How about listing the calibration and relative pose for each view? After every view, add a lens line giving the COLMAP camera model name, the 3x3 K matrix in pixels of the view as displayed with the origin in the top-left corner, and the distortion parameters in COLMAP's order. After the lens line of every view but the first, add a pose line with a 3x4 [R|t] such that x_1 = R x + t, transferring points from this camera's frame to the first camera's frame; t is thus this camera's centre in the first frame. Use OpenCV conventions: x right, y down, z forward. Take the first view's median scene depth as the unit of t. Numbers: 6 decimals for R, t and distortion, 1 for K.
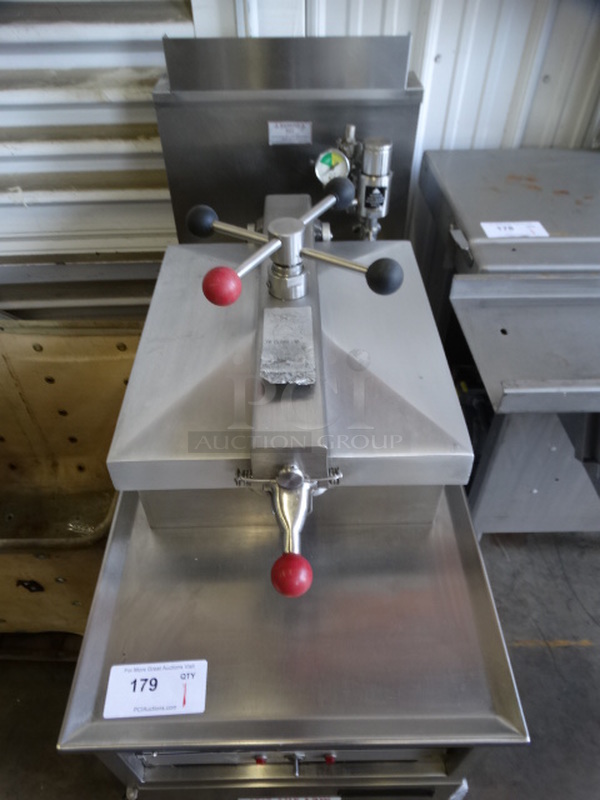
lens RADIAL K [[569.3, 0, 300.0], [0, 569.3, 400.0], [0, 0, 1]] dist [-0.000948, -0.002776]
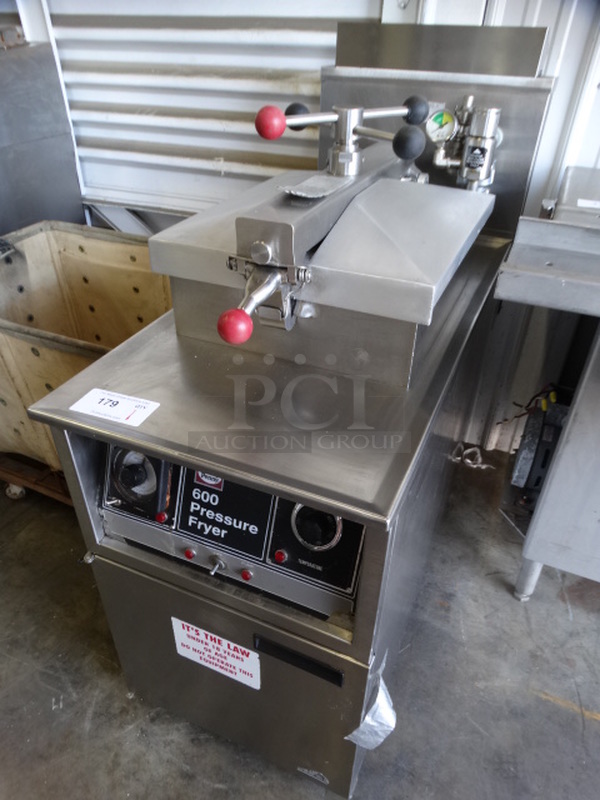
lens RADIAL K [[565.9, 0, 307.6], [0, 565.9, 410.3], [0, 0, 1]] dist [0.010082, 0.001610]
pose [[0.910062, 0.255858, -0.326073, 0.261093], [-0.307698, 0.944146, -0.117941, 0.269188], [0.277684, 0.207666, 0.937959, -0.005672]]
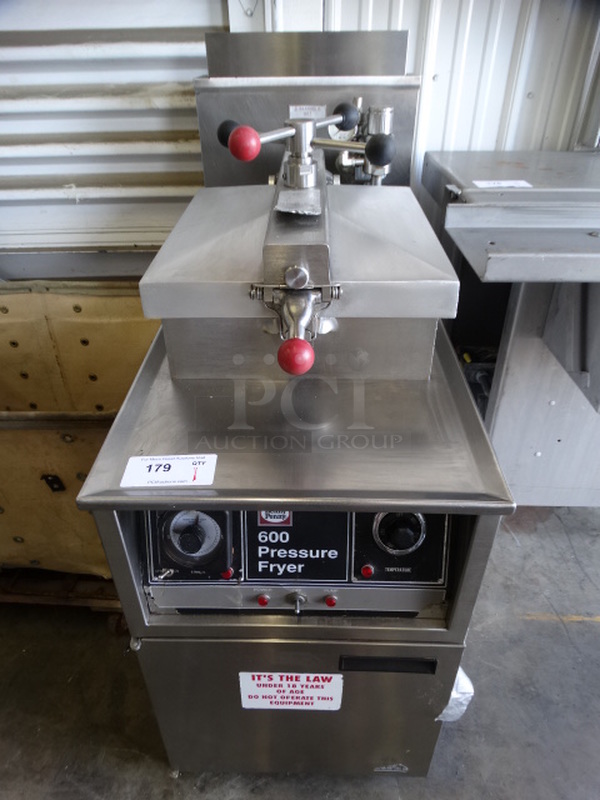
lens RADIAL K [[566.1, 0, 300.0], [0, 566.1, 400.0], [0, 0, 1]] dist [-0.002334, 0.002294]
pose [[0.999178, 0.019810, -0.035375, 0.017128], [-0.025743, 0.984046, -0.176045, 0.282979], [0.031323, 0.176810, 0.983746, -0.043172]]
